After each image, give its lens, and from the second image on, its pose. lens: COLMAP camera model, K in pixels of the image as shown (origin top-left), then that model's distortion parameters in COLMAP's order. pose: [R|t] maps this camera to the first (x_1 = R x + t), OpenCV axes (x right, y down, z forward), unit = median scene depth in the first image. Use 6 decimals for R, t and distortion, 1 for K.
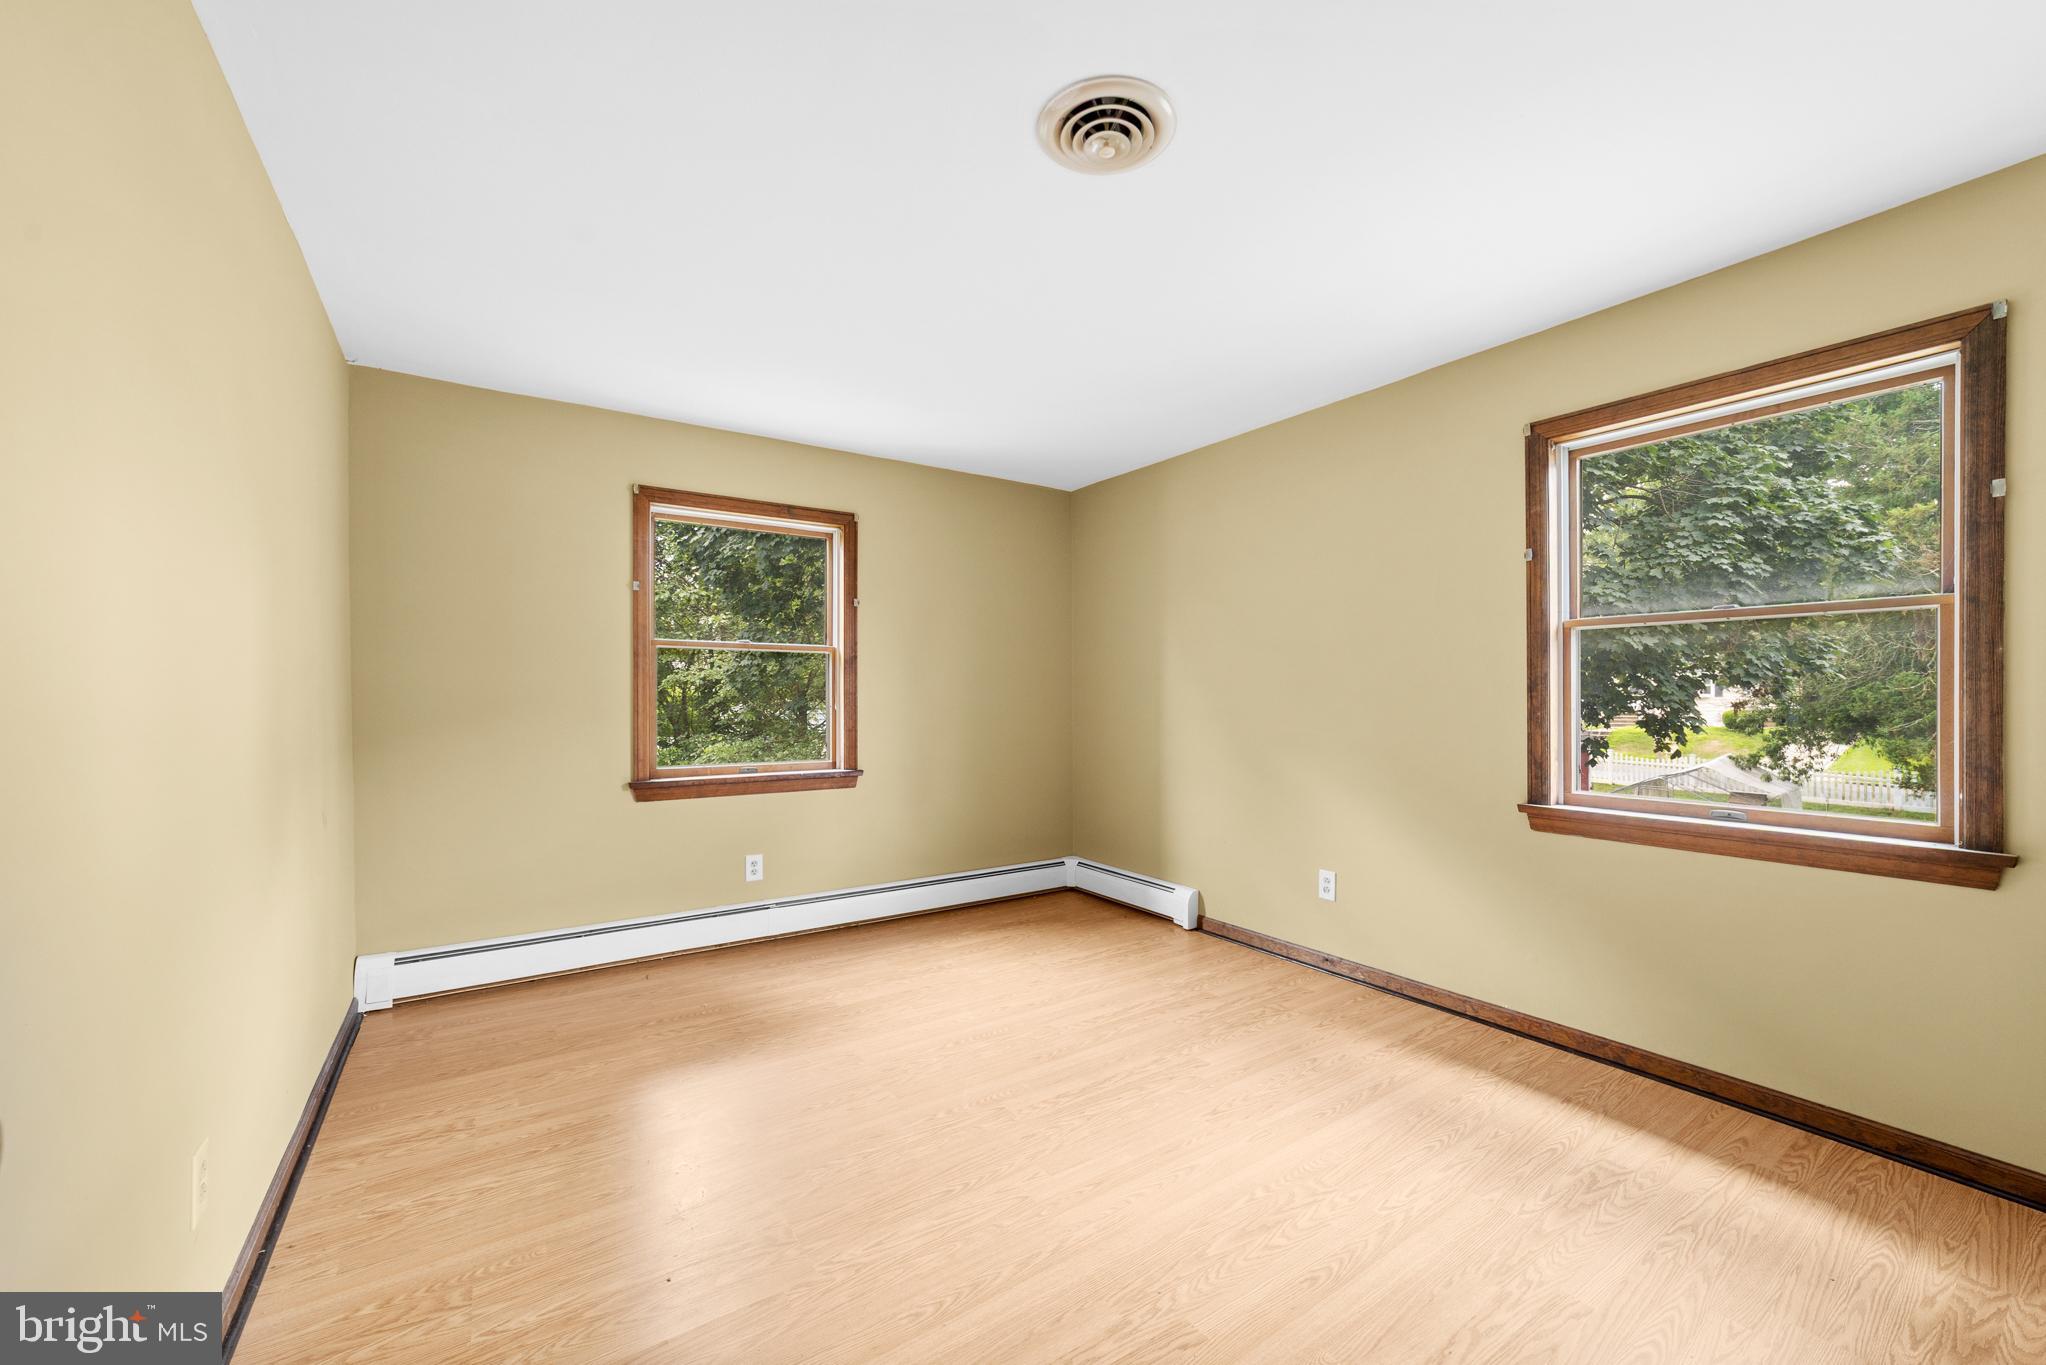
lens RADIAL K [[801.3, 0, 1026.0], [0, 801.3, 689.9], [0, 0, 1]] dist [-0.003746, 0.000845]
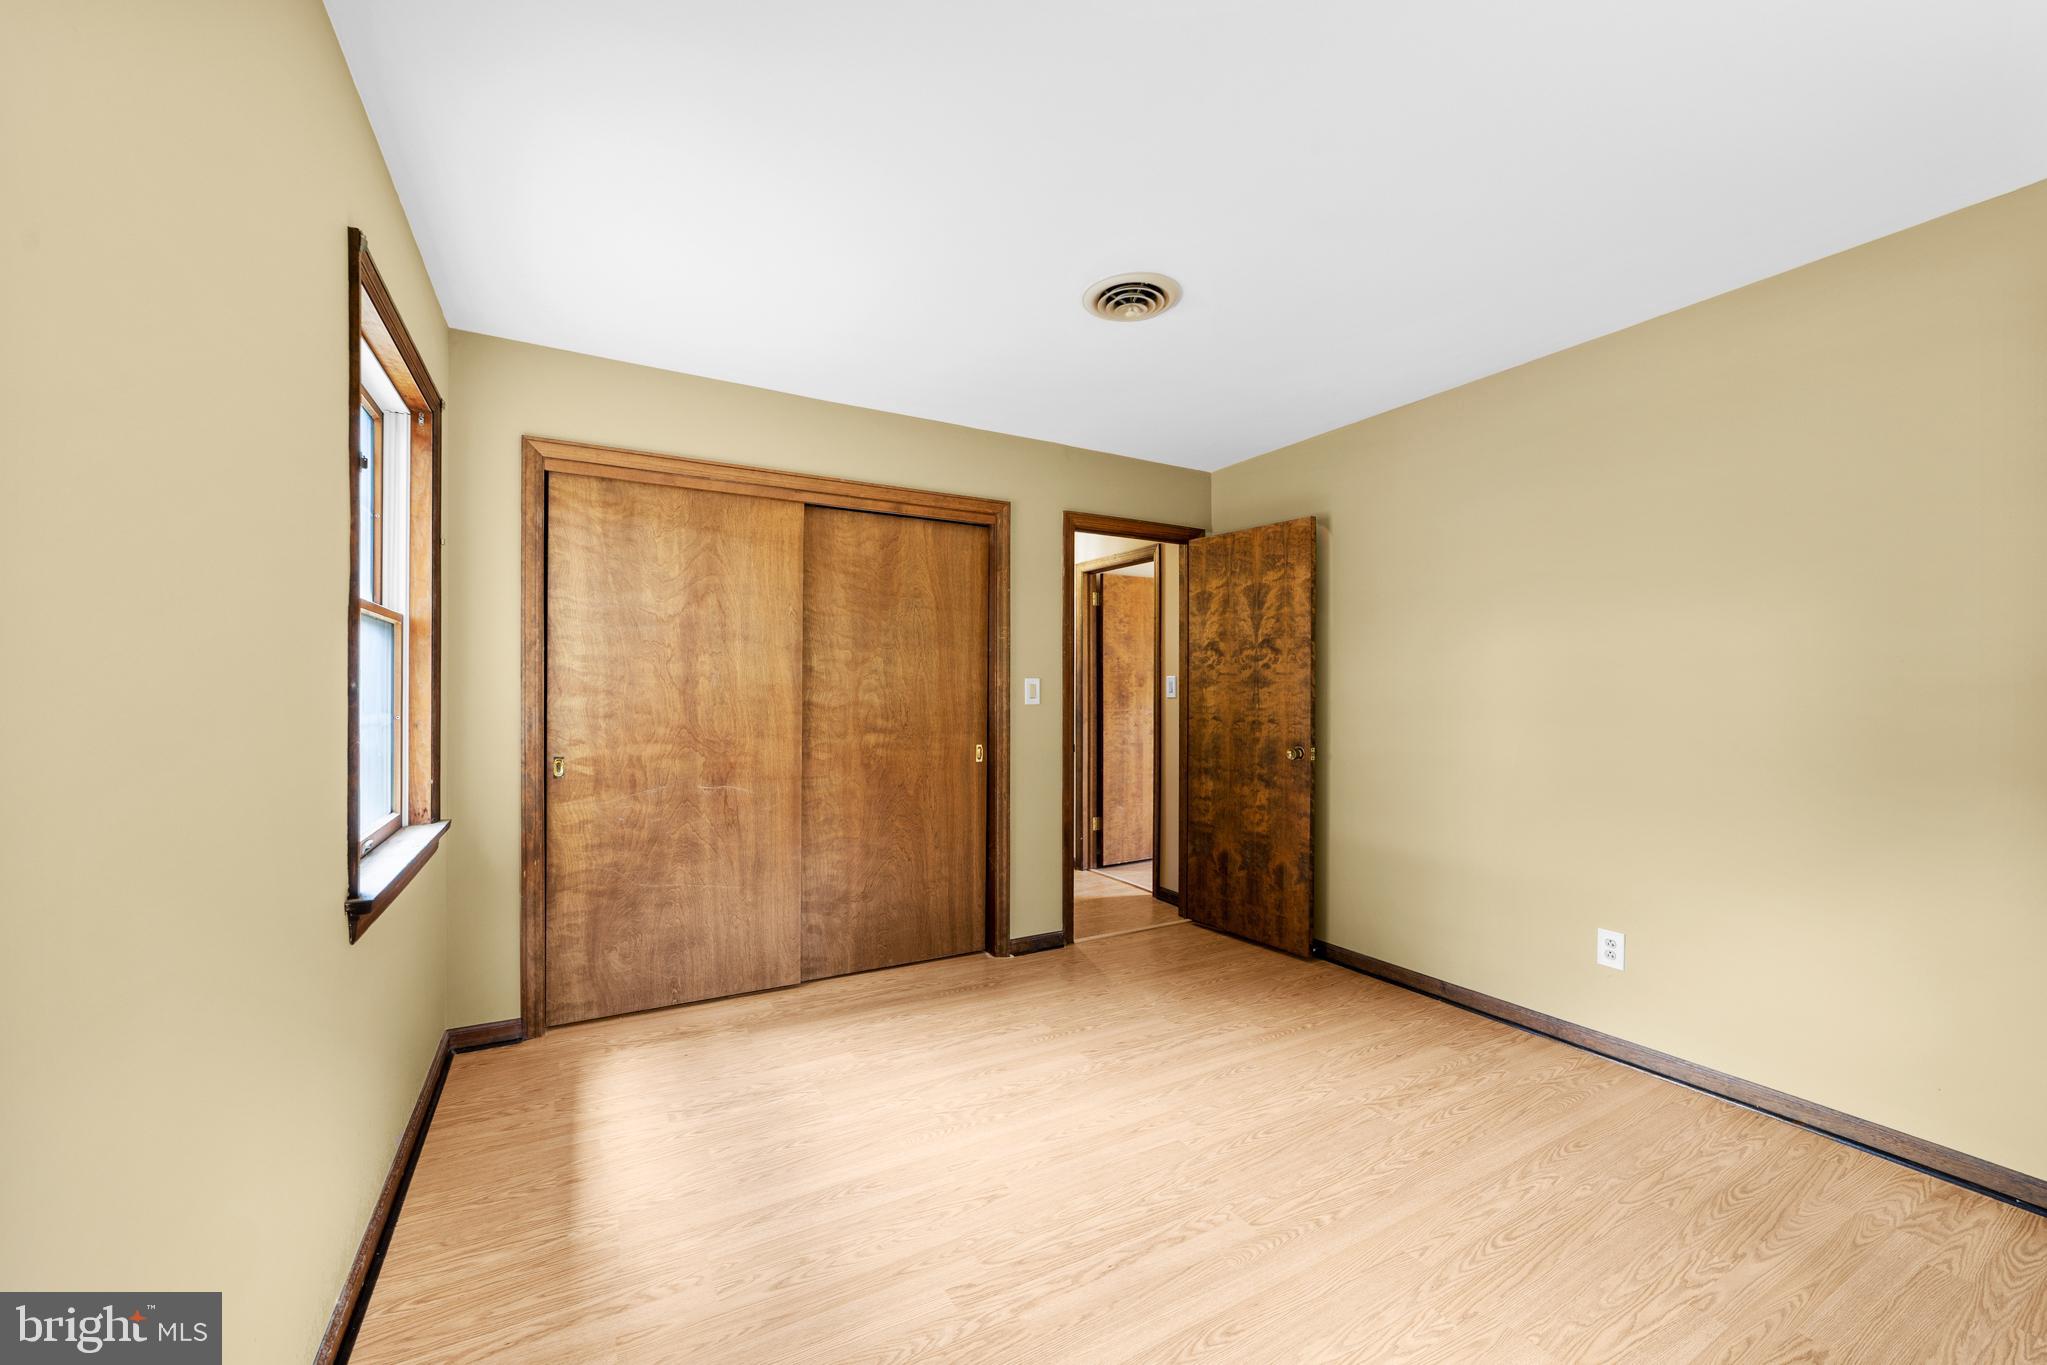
lens RADIAL K [[801.7, 0, 1023.0], [0, 801.7, 690.3], [0, 0, 1]] dist [-0.003746, 0.000845]
pose [[-0.996476, 0.000379, 0.083882, 0.134649], [0.000470, 0.999999, 0.001059, -0.006586], [-0.083882, 0.001095, -0.996475, 1.873271]]
